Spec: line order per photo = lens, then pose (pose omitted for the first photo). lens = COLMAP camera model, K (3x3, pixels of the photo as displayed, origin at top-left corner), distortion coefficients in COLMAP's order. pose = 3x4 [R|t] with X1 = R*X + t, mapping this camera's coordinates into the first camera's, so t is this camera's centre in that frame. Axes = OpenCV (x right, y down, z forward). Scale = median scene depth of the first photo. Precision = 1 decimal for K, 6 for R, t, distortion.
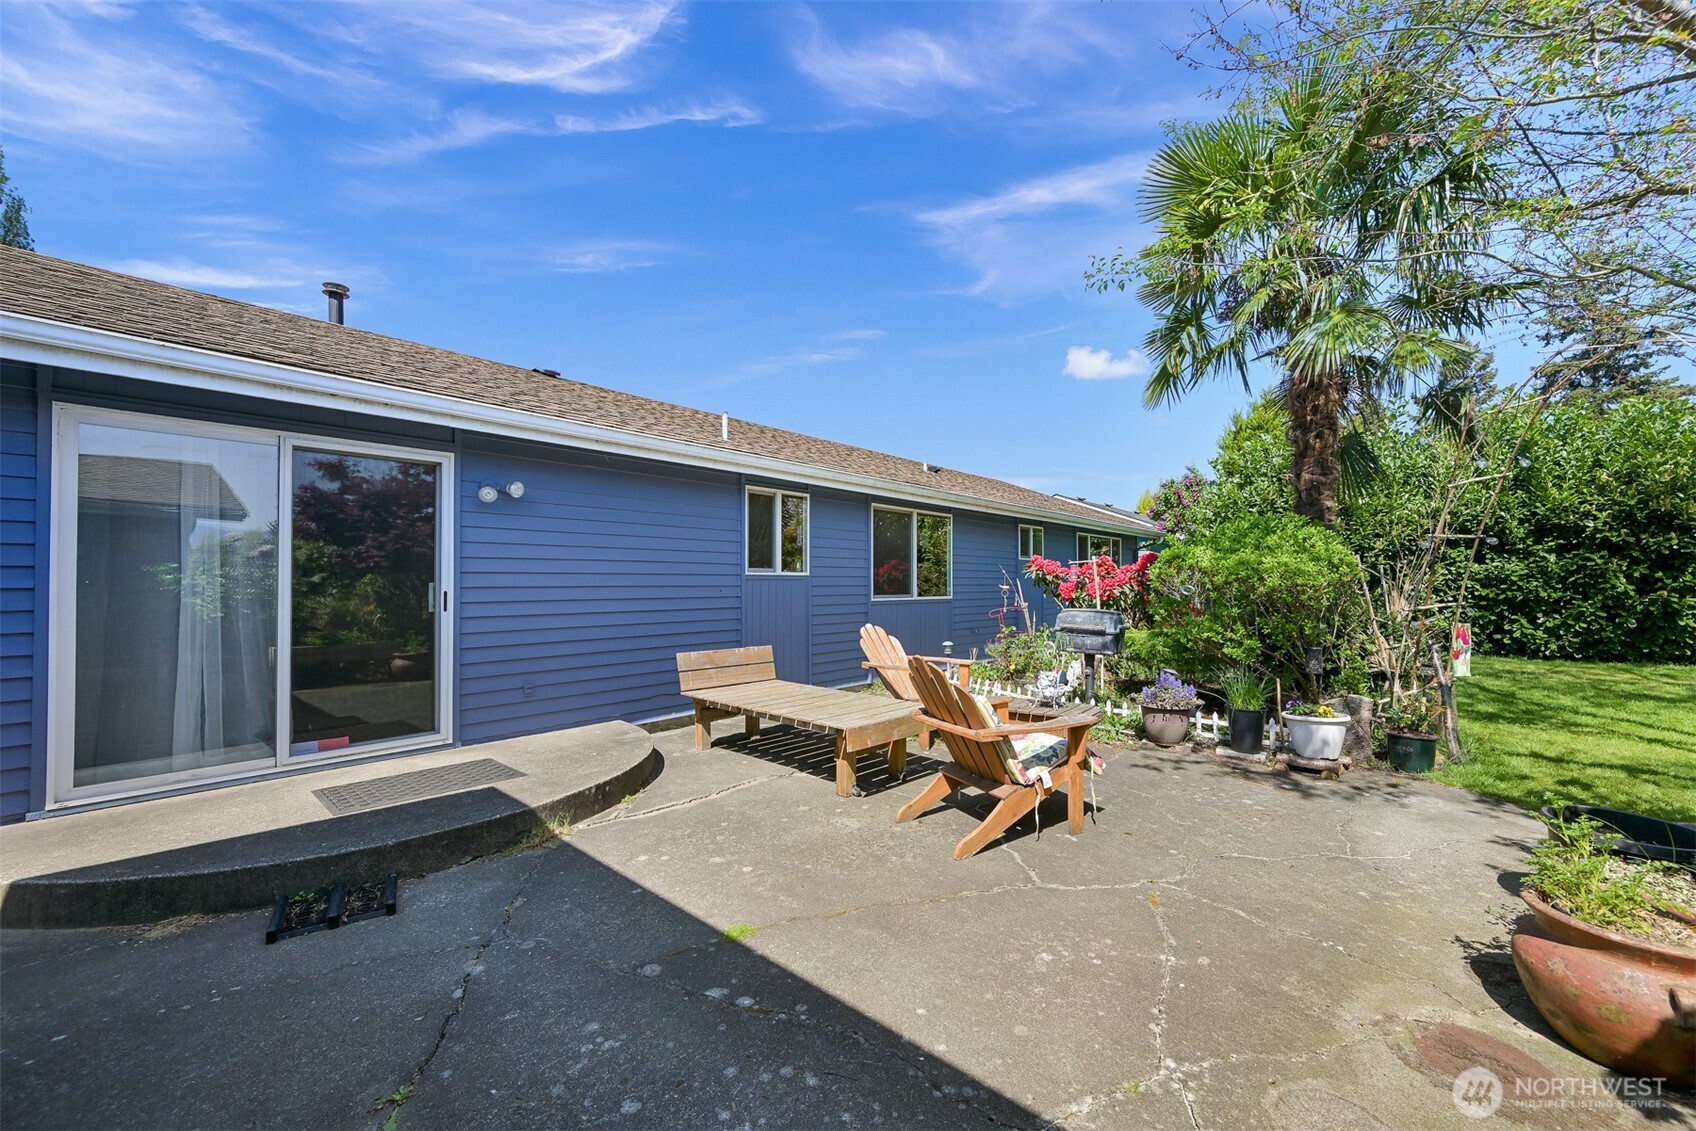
lens RADIAL K [[672.5, 0, 869.3], [0, 672.5, 558.5], [0, 0, 1]] dist [0.001731, 0.000274]
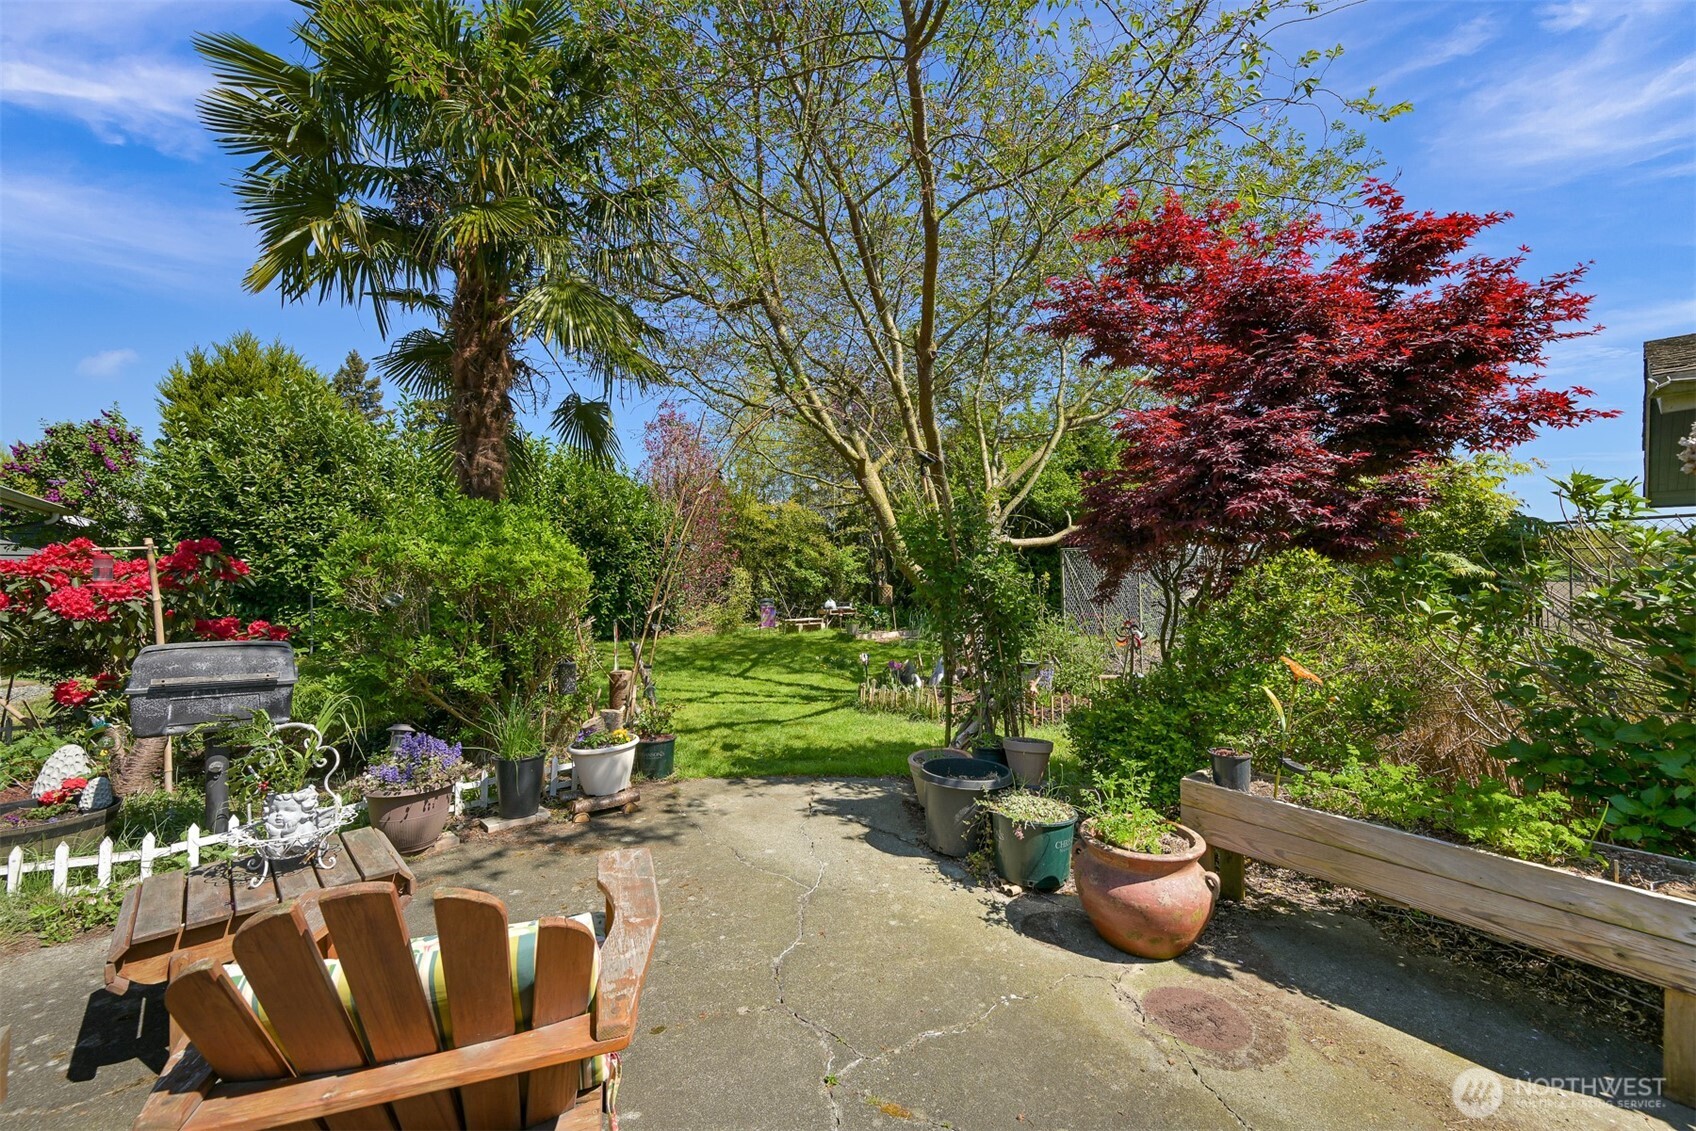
lens RADIAL K [[656.3, 0, 848.0], [0, 656.3, 565.5], [0, 0, 1]] dist [0.000696, 0.000037]
pose [[0.169972, 0.020407, 0.985237, -0.101040], [-0.029960, 0.999430, -0.015532, 0.011682], [-0.984993, -0.026878, 0.170487, 0.517905]]
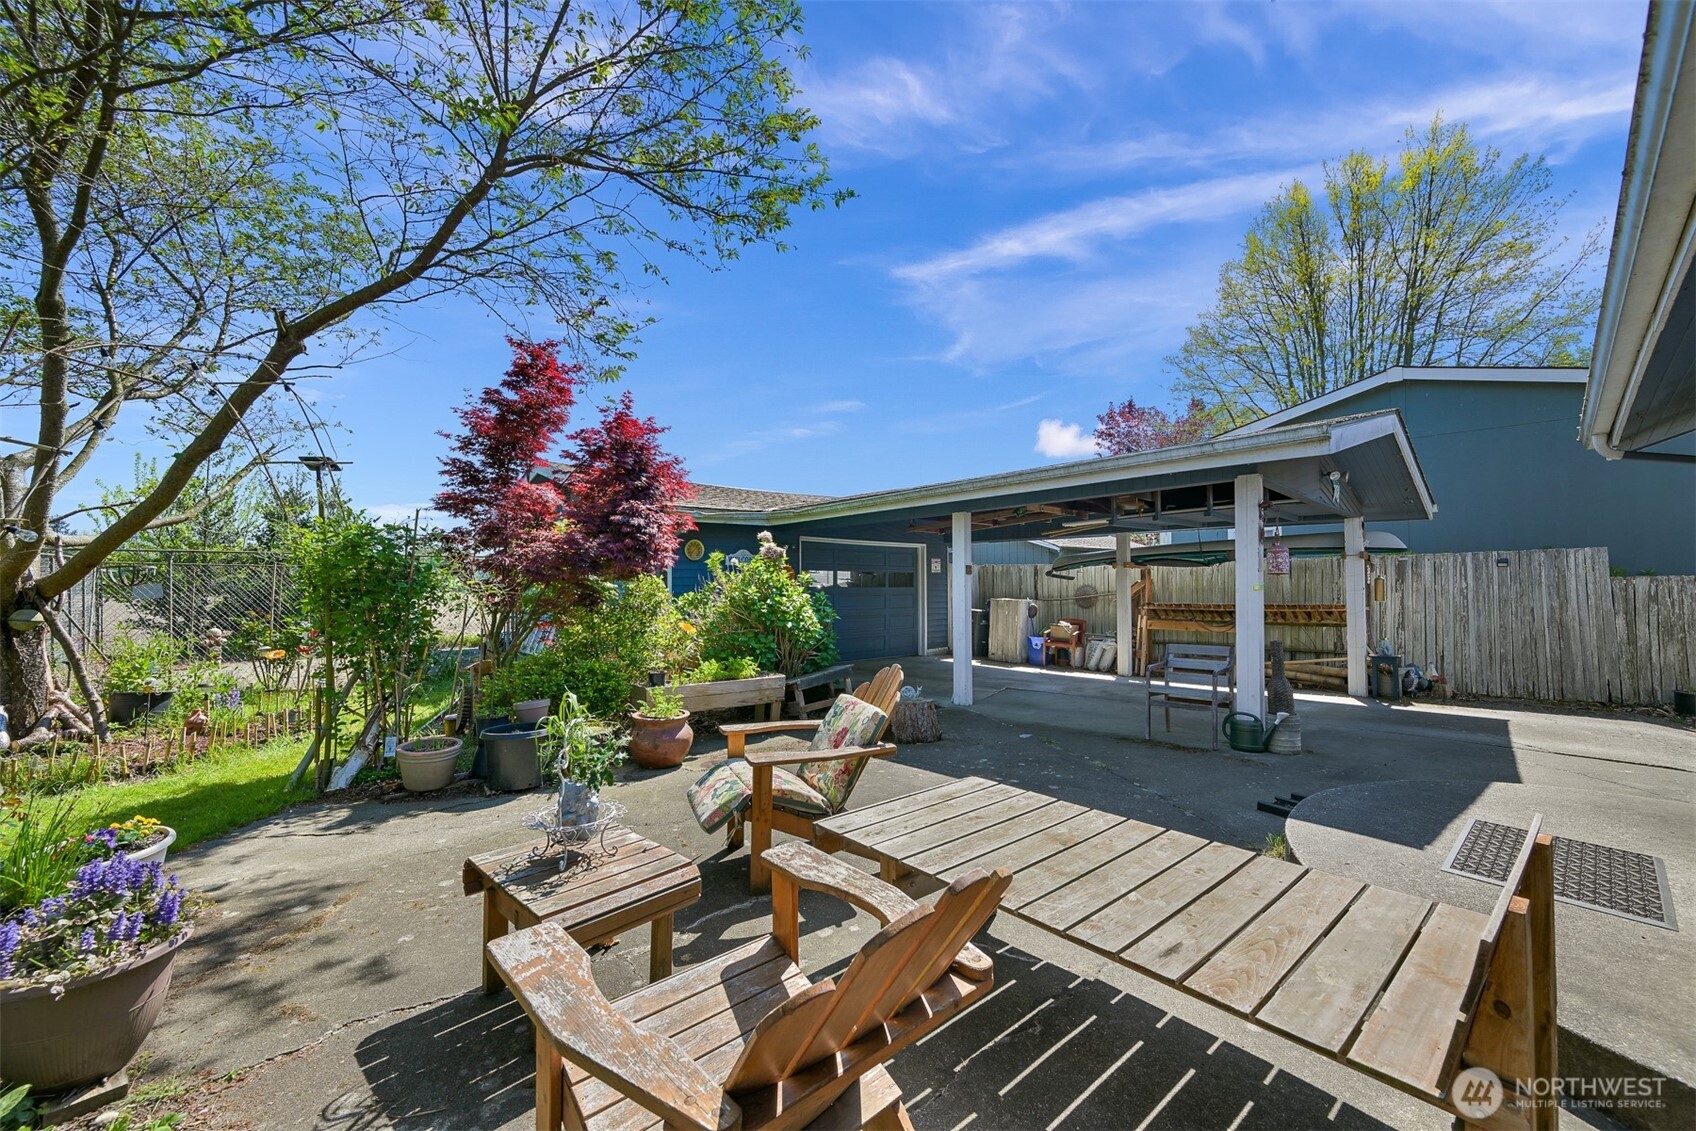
lens RADIAL K [[678.7, 0, 852.7], [0, 678.7, 581.1], [0, 0, 1]] dist [0.000486, 0.000178]
pose [[-0.992045, 0.007432, 0.125663, 0.003294], [0.001317, 0.998814, -0.048677, 0.047179], [-0.125875, -0.048124, -0.990878, 1.373523]]
